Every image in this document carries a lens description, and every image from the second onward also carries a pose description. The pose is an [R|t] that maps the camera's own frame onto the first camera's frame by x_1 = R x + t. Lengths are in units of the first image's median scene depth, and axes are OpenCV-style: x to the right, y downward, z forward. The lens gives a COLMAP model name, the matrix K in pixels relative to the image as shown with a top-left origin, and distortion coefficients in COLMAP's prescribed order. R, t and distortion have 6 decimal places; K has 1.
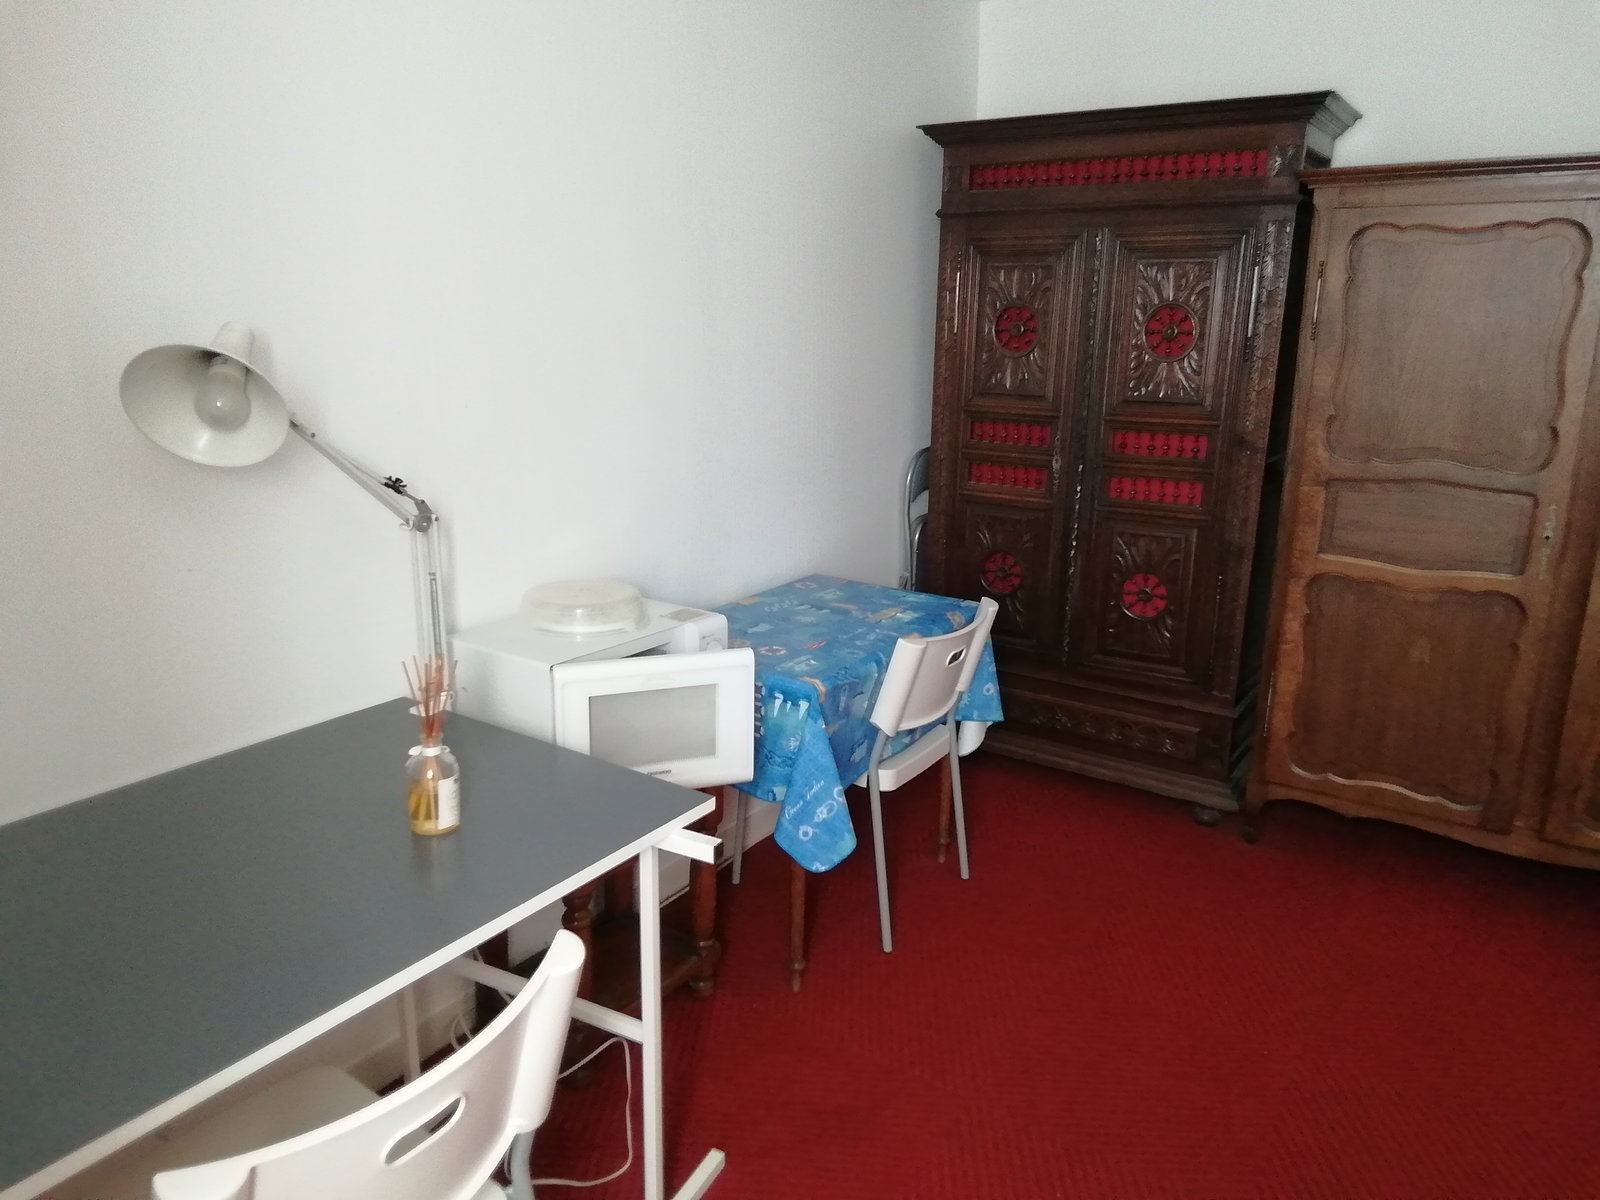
lens RADIAL K [[1090.0, 0, 800.0], [0, 1090.0, 600.0], [0, 0, 1]] dist [0.055296, -0.070216]
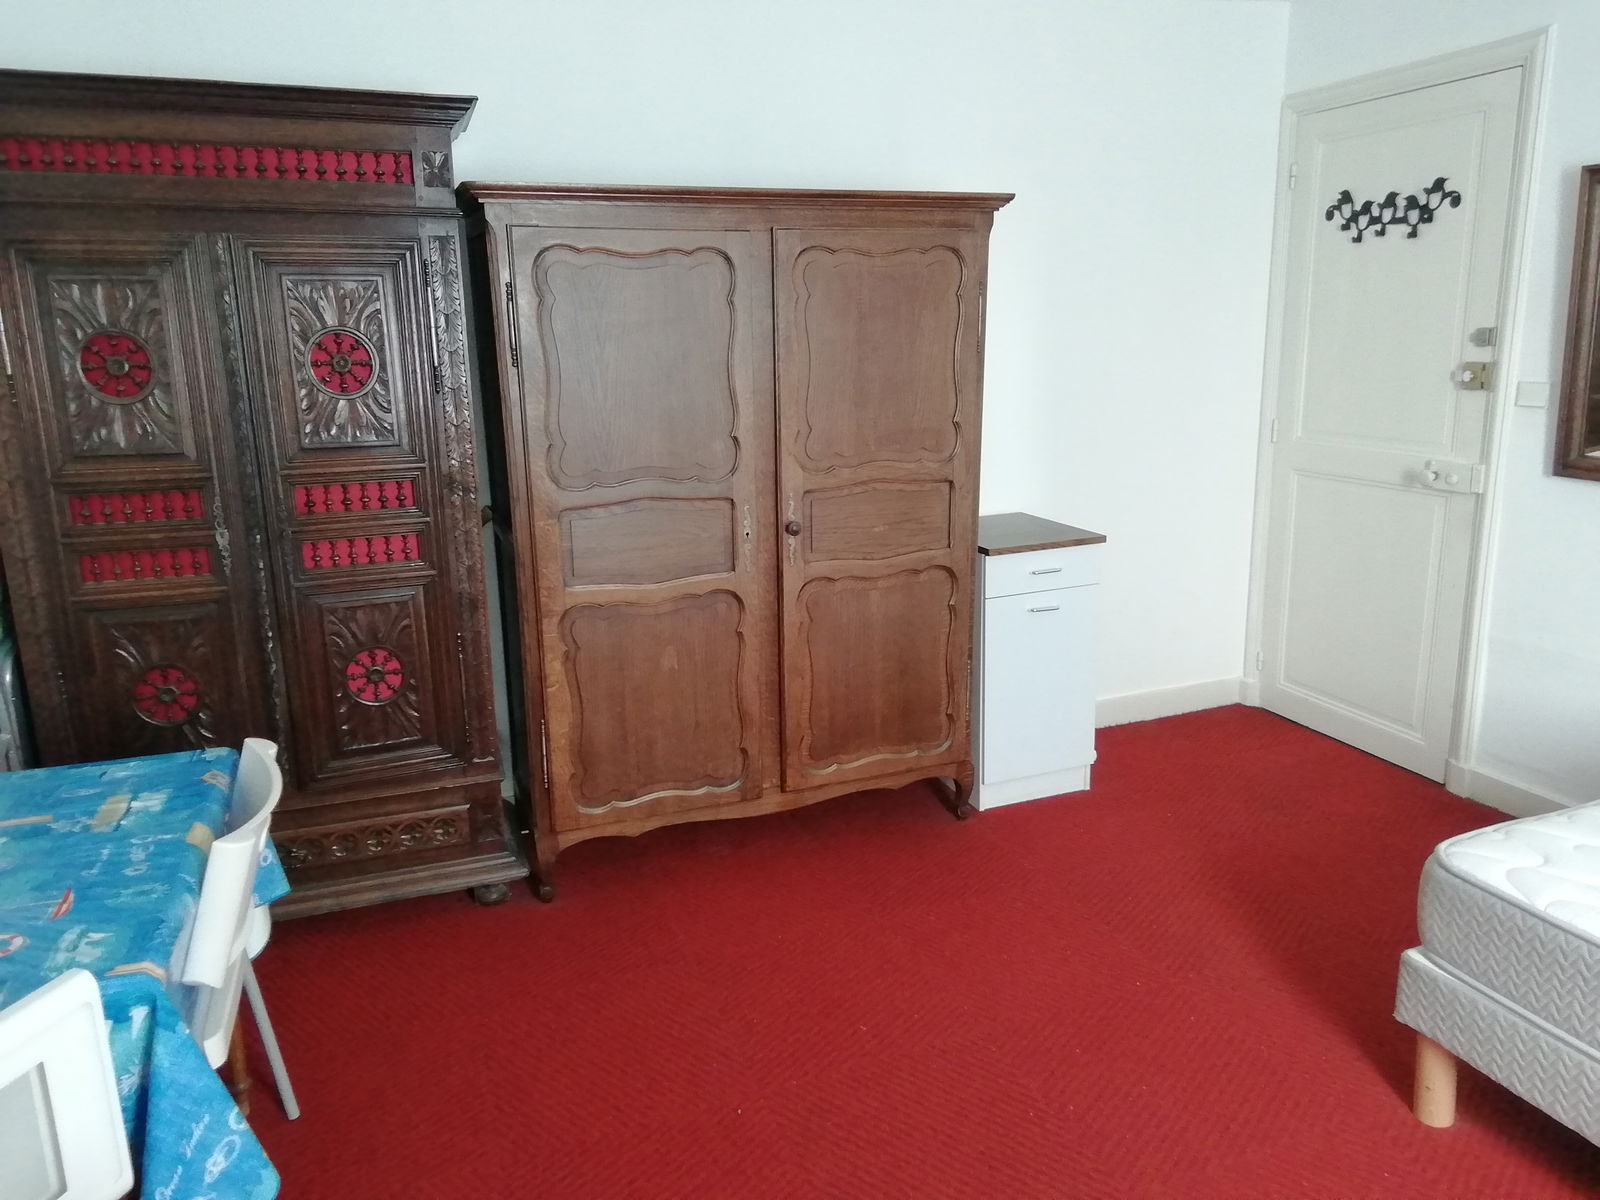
lens RADIAL K [[1090.0, 0, 800.0], [0, 1090.0, 600.0], [0, 0, 1]] dist [0.055296, -0.070216]
pose [[0.590650, -0.207086, 0.779902, -0.147340], [0.223273, 0.970716, 0.088658, -0.067504], [-0.775423, 0.121765, 0.619590, 0.241248]]
